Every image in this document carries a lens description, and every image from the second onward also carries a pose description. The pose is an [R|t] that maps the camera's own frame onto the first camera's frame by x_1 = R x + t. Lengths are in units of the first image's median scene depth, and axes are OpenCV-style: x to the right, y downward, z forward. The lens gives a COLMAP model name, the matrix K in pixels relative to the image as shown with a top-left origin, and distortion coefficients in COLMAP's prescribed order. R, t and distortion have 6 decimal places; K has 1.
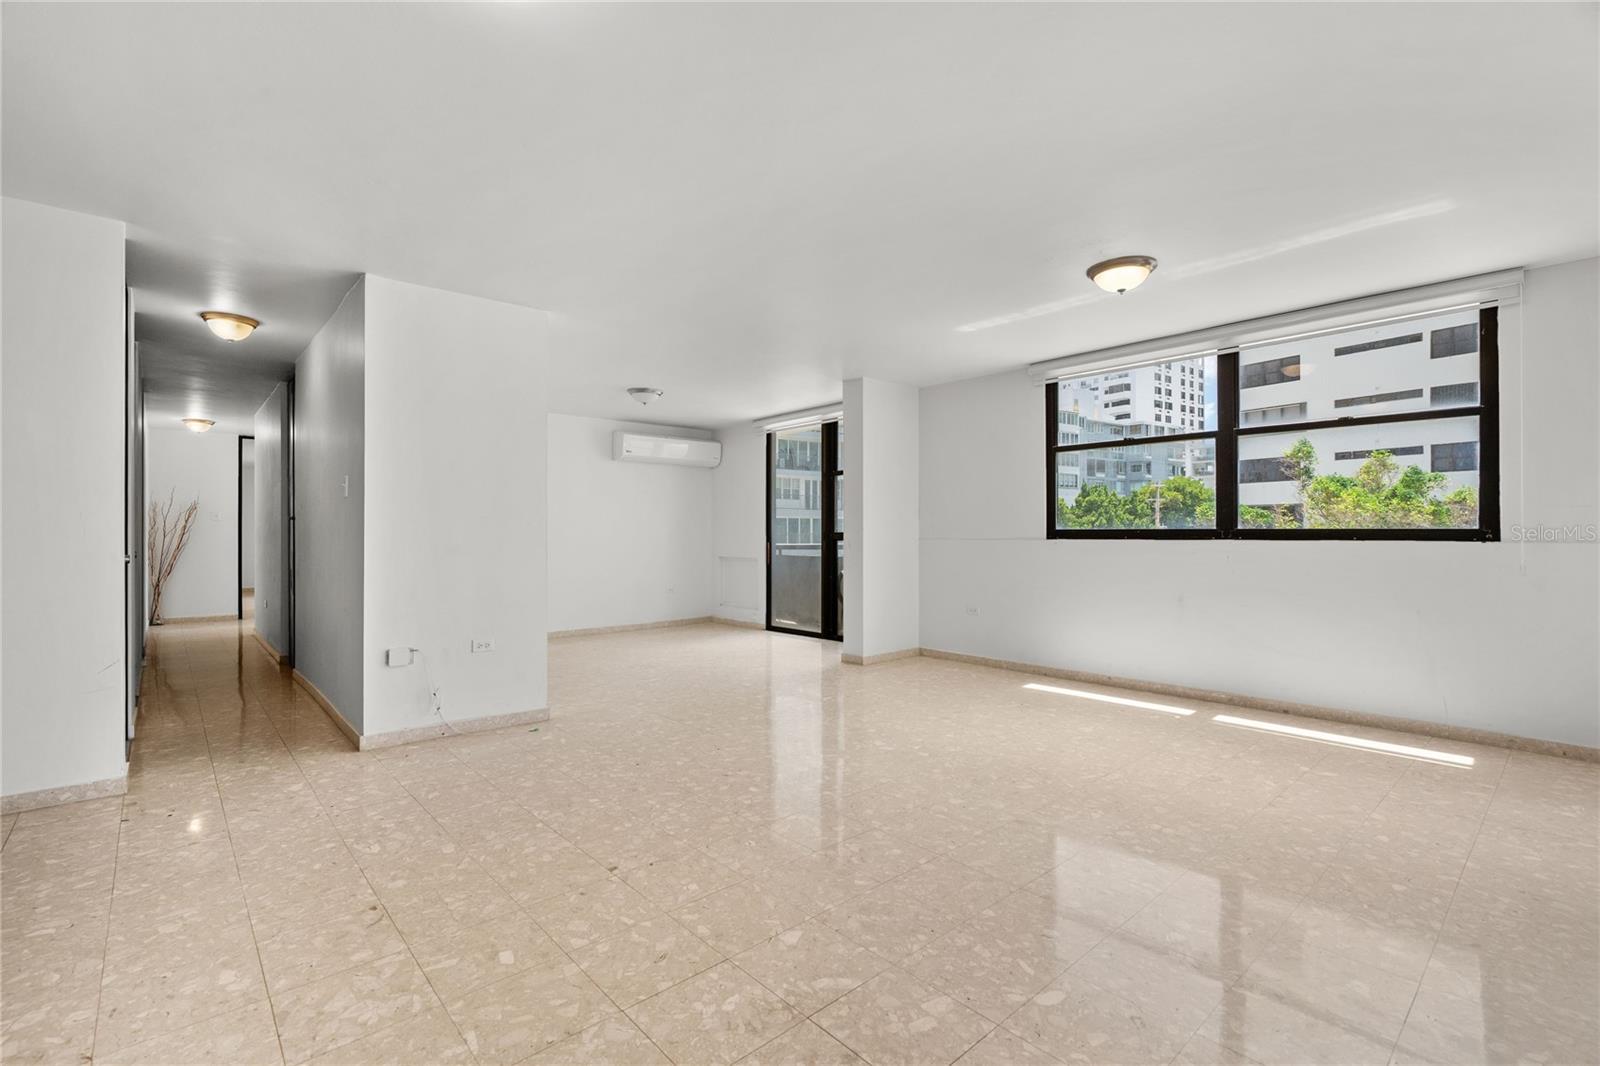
lens RADIAL K [[727.1, 0, 800.0], [0, 727.1, 525.0], [0, 0, 1]] dist [-0.003988, 0.004669]
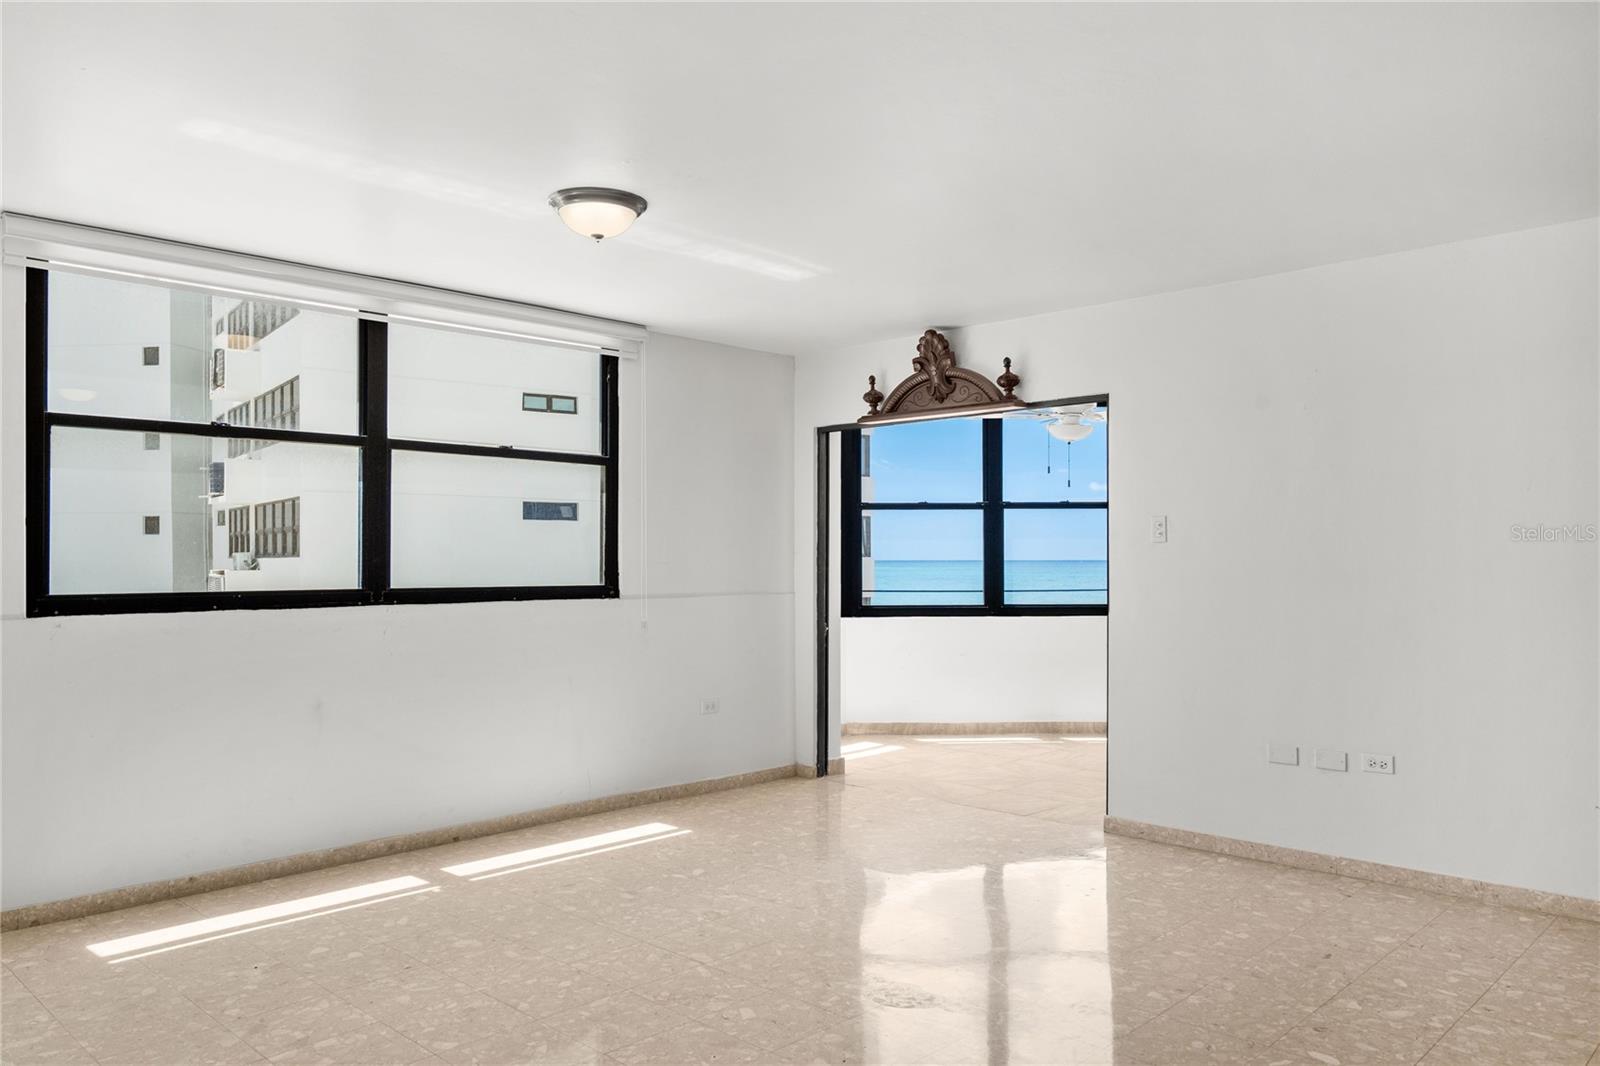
lens RADIAL K [[1133.5, 0, 803.0], [0, 1133.5, 551.2], [0, 0, 1]] dist [0.024061, -0.014835]
pose [[-0.070024, 0.008692, 0.997507, -0.588919], [-0.010098, 0.999905, -0.009421, -0.029509], [-0.997494, -0.010732, -0.069930, 0.875247]]
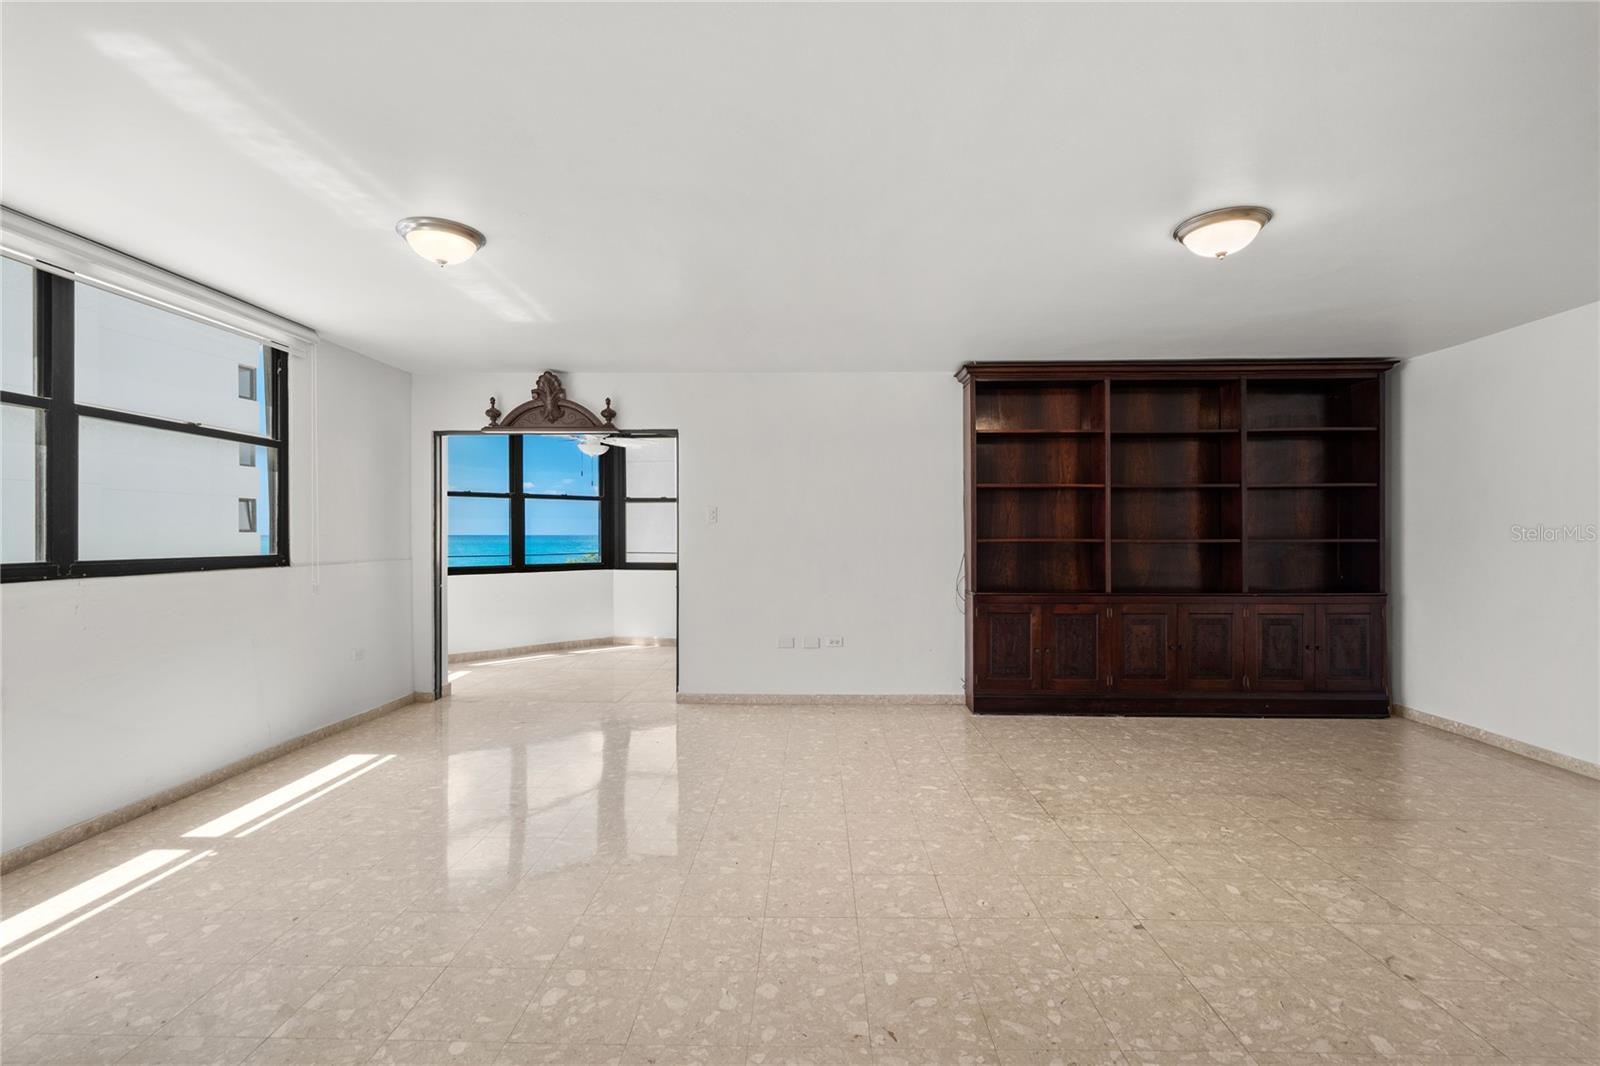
lens RADIAL K [[727.1, 0, 799.4], [0, 727.1, 545.6], [0, 0, 1]] dist [-0.003988, 0.004669]
pose [[-0.725691, -0.009627, 0.687954, -0.376542], [-0.007805, 0.999953, 0.005760, -0.022720], [-0.687977, -0.001190, -0.725732, 1.285886]]
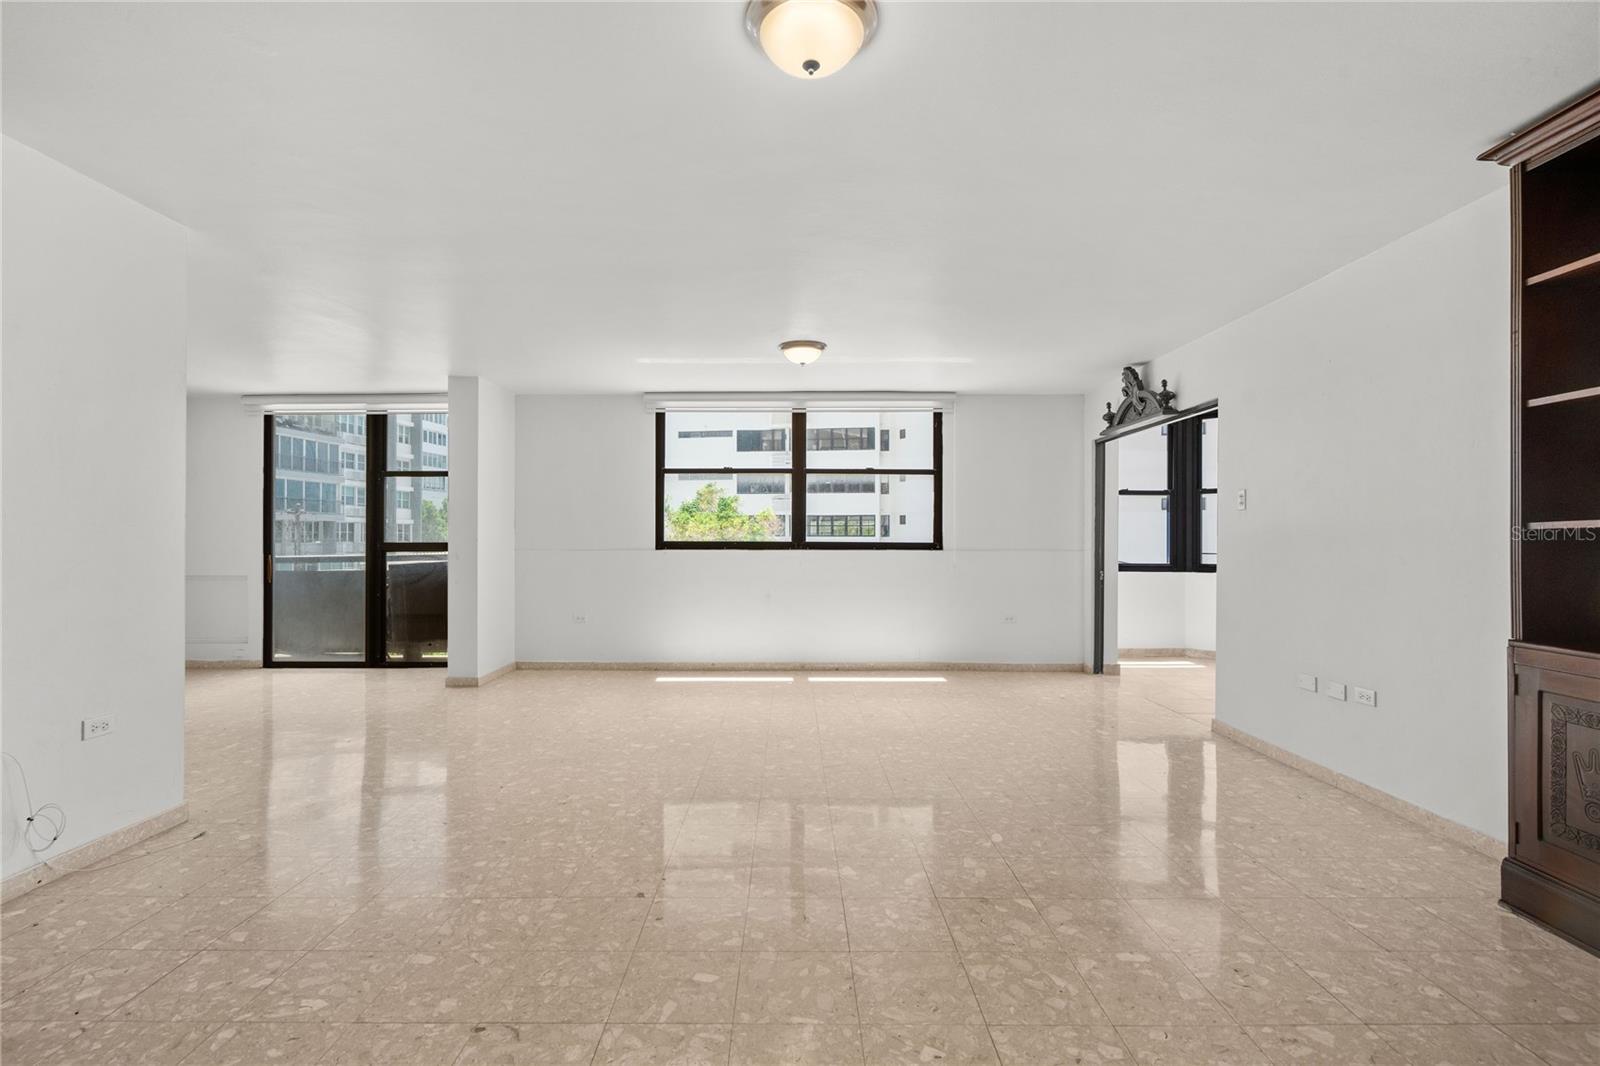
lens RADIAL K [[727.1, 0, 804.3], [0, 727.1, 540.0], [0, 0, 1]] dist [-0.003988, 0.004669]
pose [[0.658709, 0.001645, 0.752396, -0.546340], [-0.012428, 0.999885, 0.008694, -0.013261], [-0.752295, -0.015078, 0.658654, 0.120941]]
